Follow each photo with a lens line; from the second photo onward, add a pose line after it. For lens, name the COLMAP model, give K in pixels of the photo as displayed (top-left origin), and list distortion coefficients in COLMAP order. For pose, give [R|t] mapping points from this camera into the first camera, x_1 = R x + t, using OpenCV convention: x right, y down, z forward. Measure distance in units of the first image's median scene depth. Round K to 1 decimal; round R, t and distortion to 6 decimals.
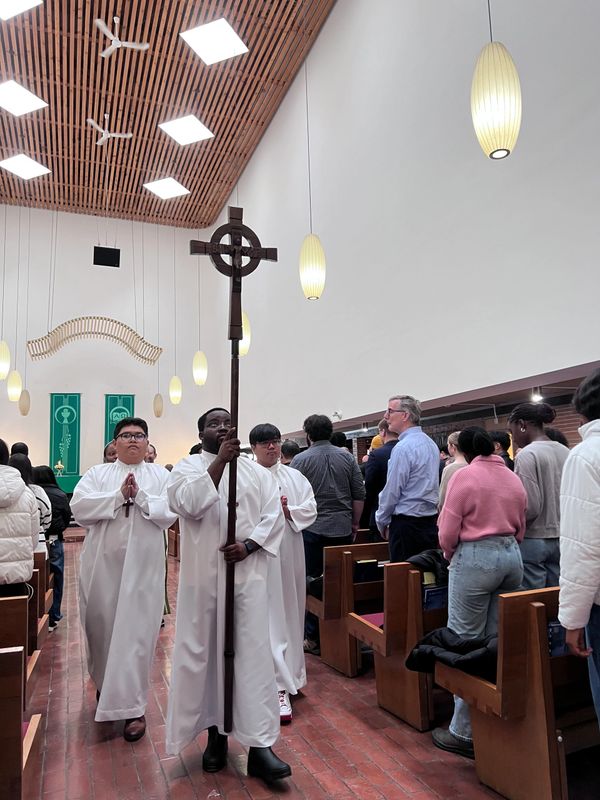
lens RADIAL K [[595.0, 0, 302.5], [0, 595.0, 404.8], [0, 0, 1]] dist [0.040917, -0.039441]
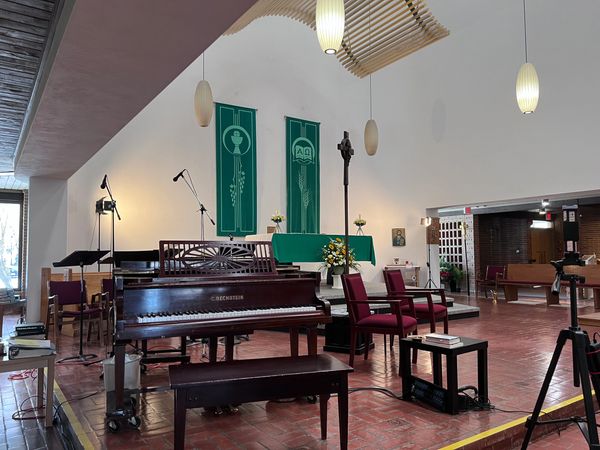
lens RADIAL K [[446.3, 0, 298.5], [0, 446.3, 240.7], [0, 0, 1]] dist [0.040917, -0.039441]
pose [[0.968780, 0.021542, 0.246983, -0.446093], [-0.040177, 0.996691, 0.070661, 0.086180], [-0.244644, -0.078378, 0.966440, 0.517008]]
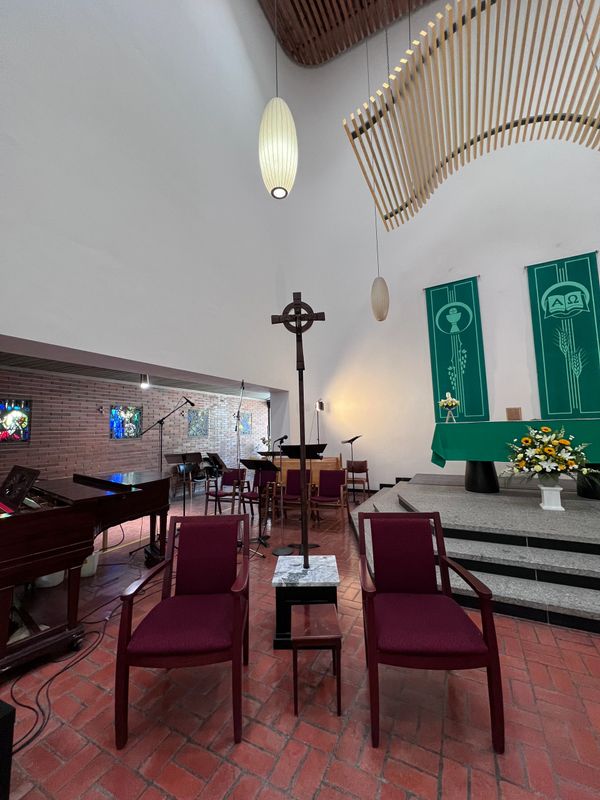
lens RADIAL K [[317.3, 0, 301.8], [0, 317.3, 398.5], [0, 0, 1]] dist [-0.003534, -0.000271]
pose [[0.674210, -0.069916, -0.735223, -0.272821], [0.094095, 0.995528, -0.008383, 0.083390], [0.732521, -0.063529, 0.677774, 0.674161]]
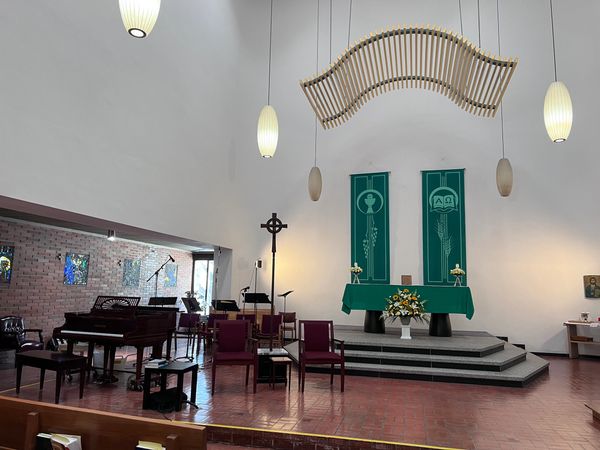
lens RADIAL K [[446.3, 0, 294.7], [0, 446.3, 225.4], [0, 0, 1]] dist [0.040917, -0.039441]
pose [[0.818889, -0.043292, -0.572317, -0.156050], [0.025501, 0.998911, -0.039073, 0.064958], [0.573385, 0.017401, 0.819101, 0.491629]]
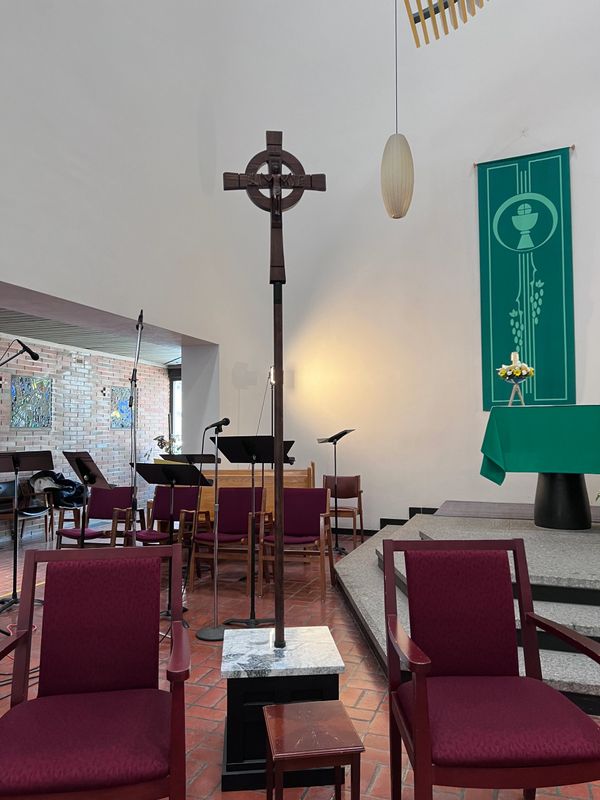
lens RADIAL K [[595.0, 0, 303.0], [0, 595.0, 405.7], [0, 0, 1]] dist [0.040917, -0.039441]
pose [[0.766864, -0.010106, -0.641730, -0.280281], [0.060534, 0.996558, 0.056645, 0.089573], [0.638948, -0.082285, 0.764836, 0.665952]]
